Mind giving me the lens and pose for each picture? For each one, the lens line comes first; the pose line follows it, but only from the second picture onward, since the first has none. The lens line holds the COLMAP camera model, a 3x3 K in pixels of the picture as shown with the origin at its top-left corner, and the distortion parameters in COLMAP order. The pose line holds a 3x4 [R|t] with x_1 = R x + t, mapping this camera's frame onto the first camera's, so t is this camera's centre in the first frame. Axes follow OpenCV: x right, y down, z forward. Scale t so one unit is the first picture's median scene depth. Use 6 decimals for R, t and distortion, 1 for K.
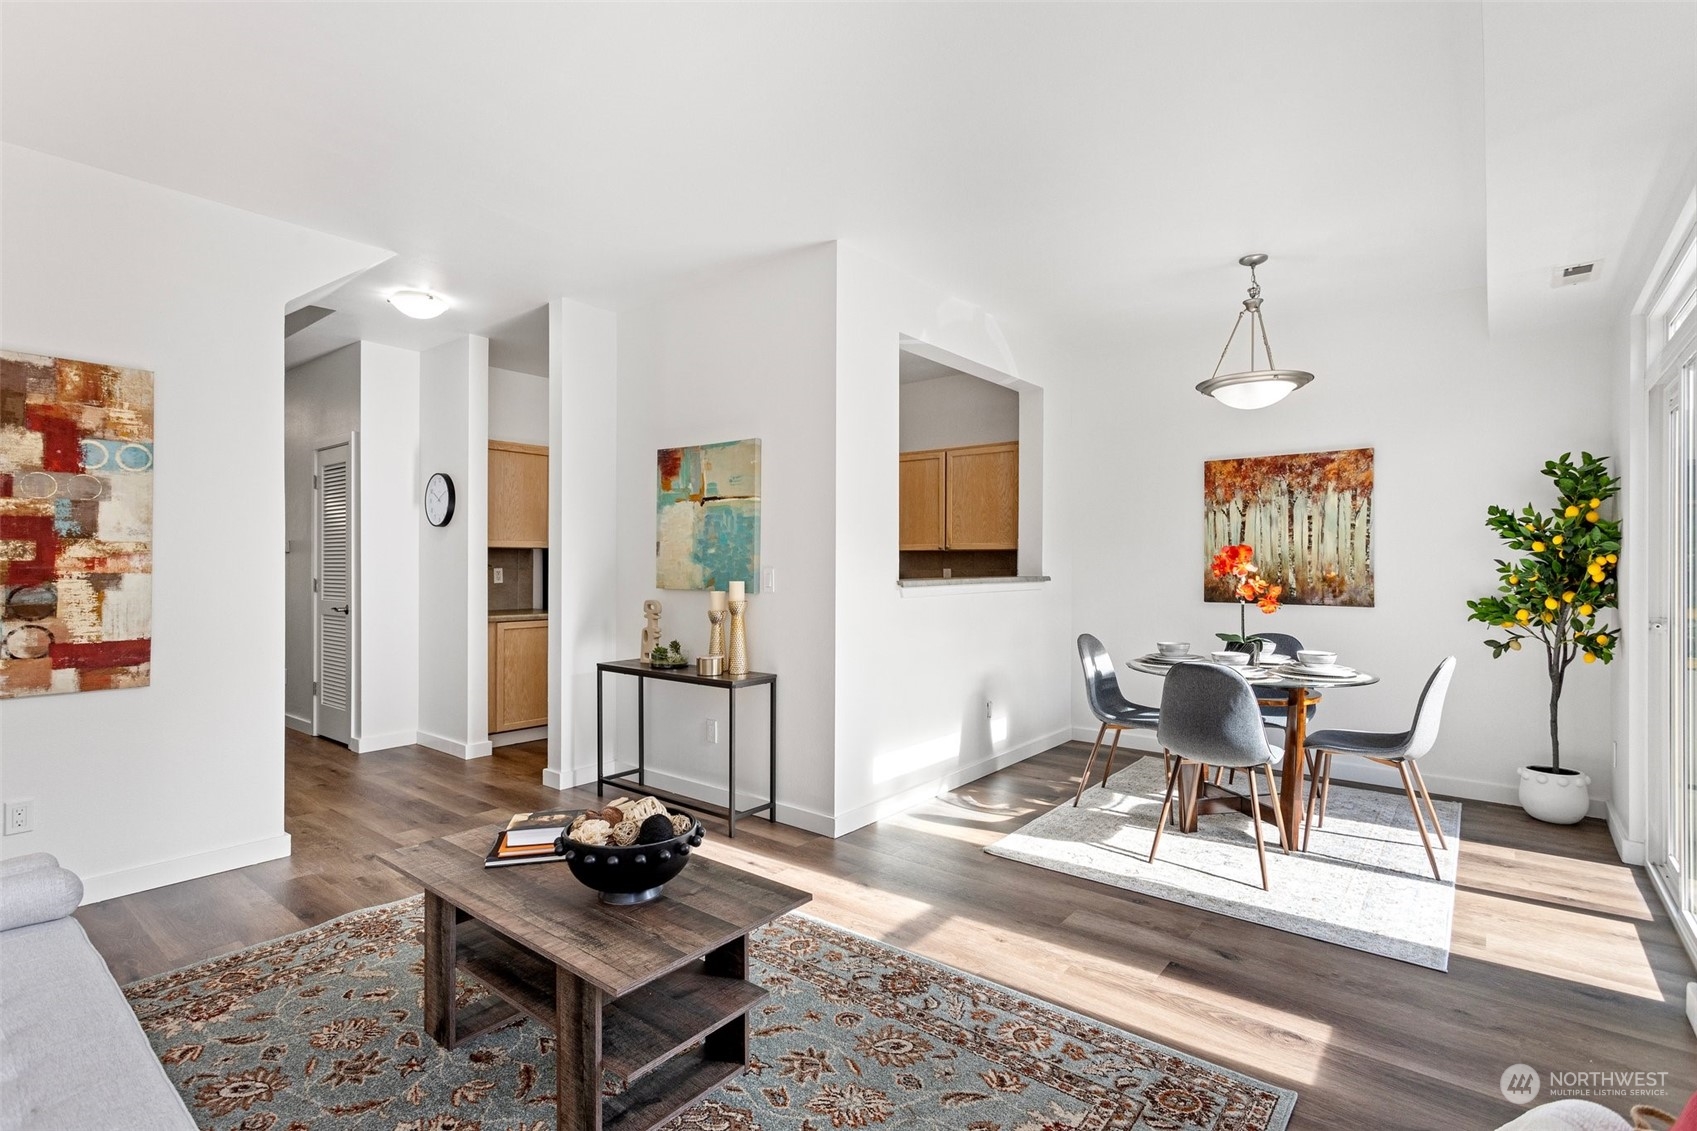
lens RADIAL K [[808.4, 0, 841.2], [0, 808.4, 561.1], [0, 0, 1]] dist [-0.000050, 0.000478]
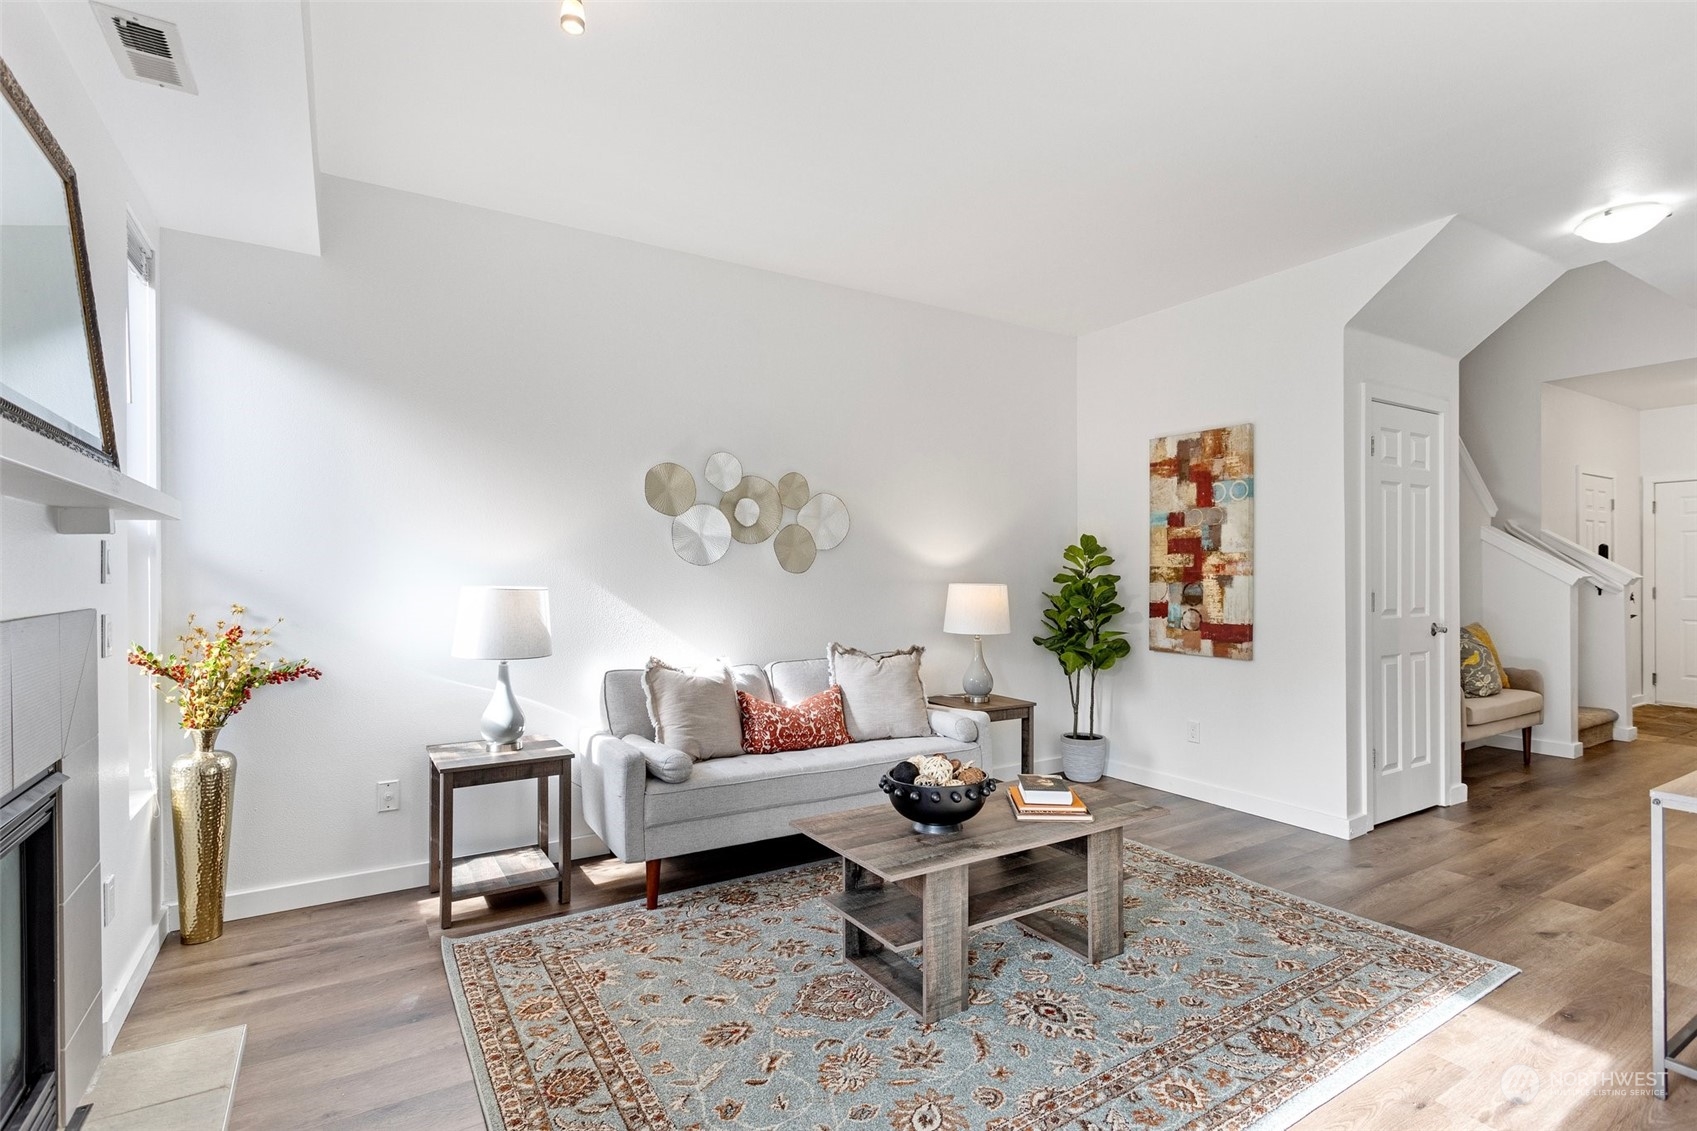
lens RADIAL K [[808.4, 0, 841.2], [0, 808.4, 561.1], [0, 0, 1]] dist [-0.000050, 0.000478]
pose [[-0.333986, -0.014593, -0.942465, 0.653279], [0.005728, 0.999830, -0.017511, 0.011483], [0.942561, -0.011247, -0.333846, 0.855873]]
